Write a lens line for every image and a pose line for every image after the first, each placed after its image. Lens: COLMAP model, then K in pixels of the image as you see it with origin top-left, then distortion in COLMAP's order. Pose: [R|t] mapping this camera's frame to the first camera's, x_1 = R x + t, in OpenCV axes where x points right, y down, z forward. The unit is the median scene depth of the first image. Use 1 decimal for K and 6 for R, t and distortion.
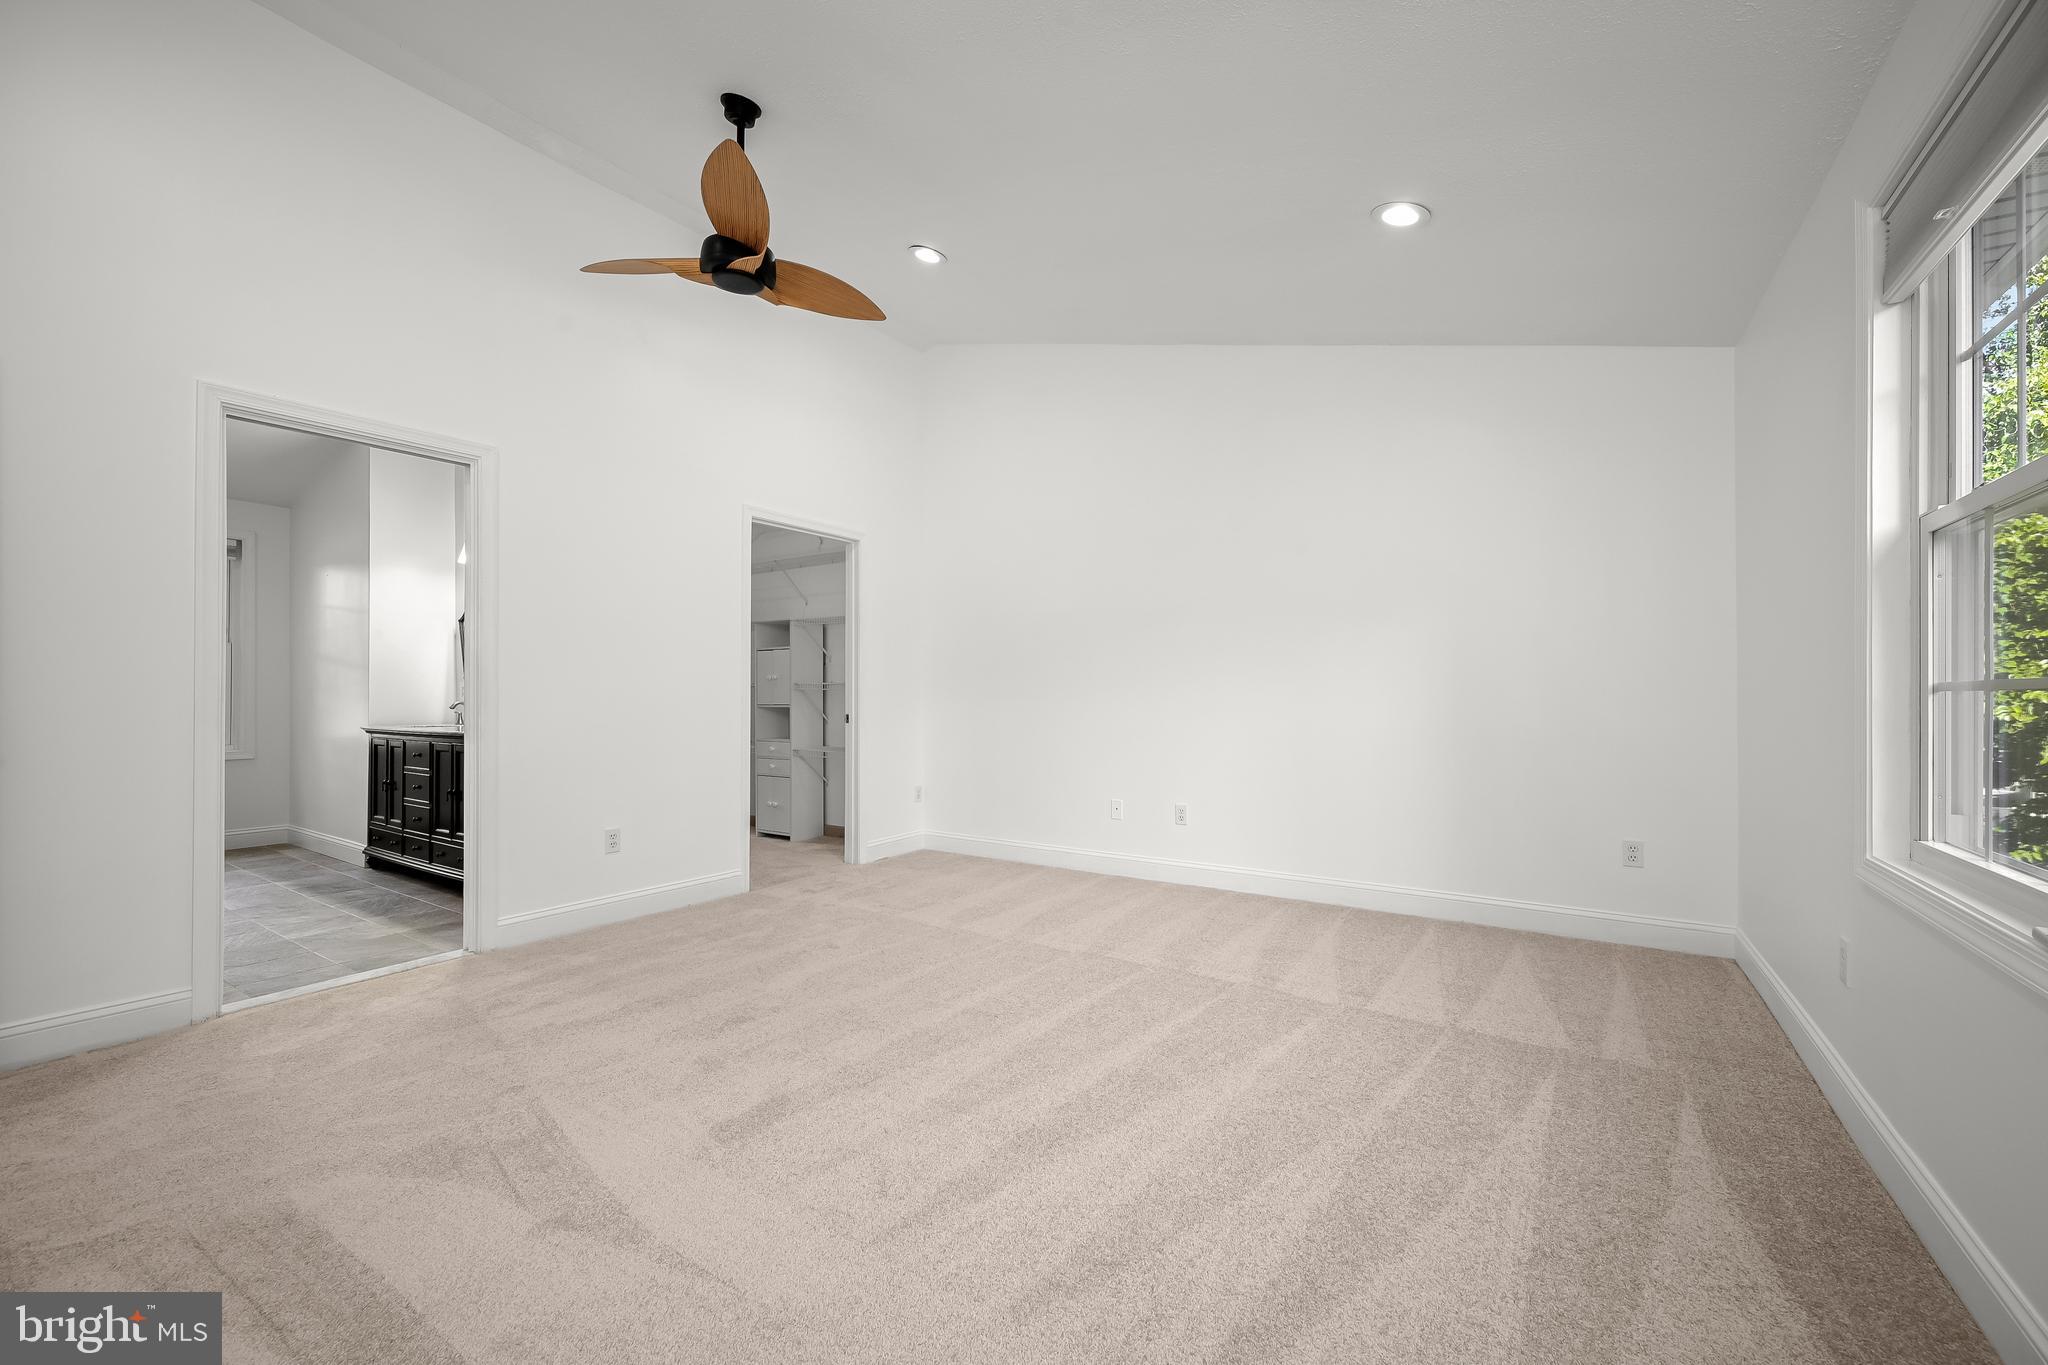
lens RADIAL K [[827.5, 0, 1011.1], [0, 827.5, 686.1], [0, 0, 1]] dist [-0.001737, -0.000100]
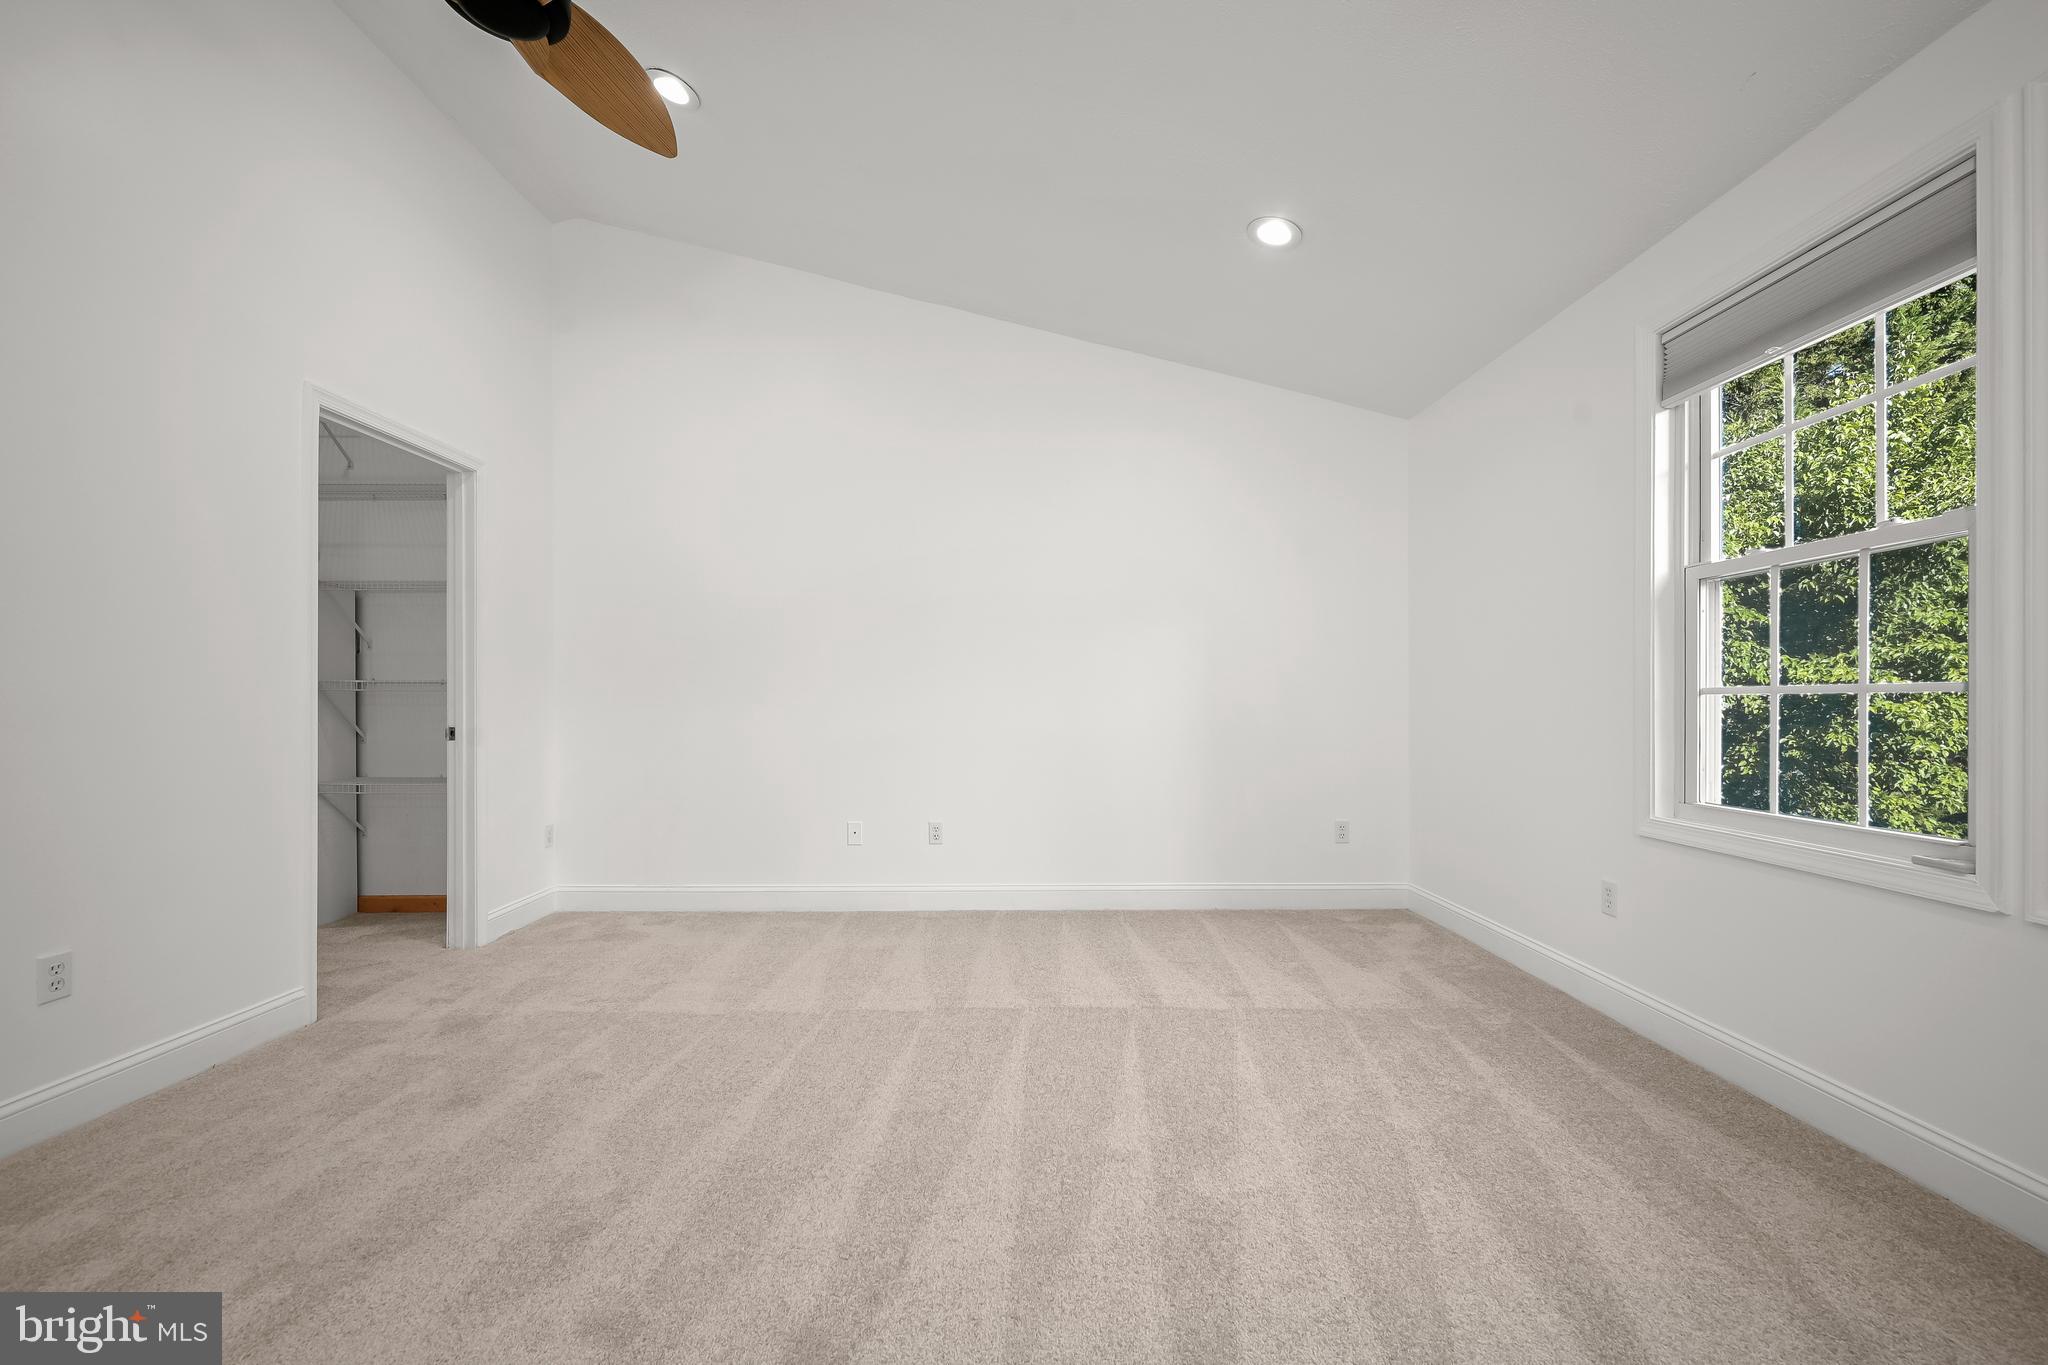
lens RADIAL K [[870.3, 0, 1024.3], [0, 870.3, 695.5], [0, 0, 1]] dist [-0.001796, 0.000301]
pose [[0.820494, 0.003660, 0.571643, -0.319128], [-0.005720, 0.999982, 0.001808, 0.006188], [-0.571626, -0.004753, 0.820500, 0.222599]]
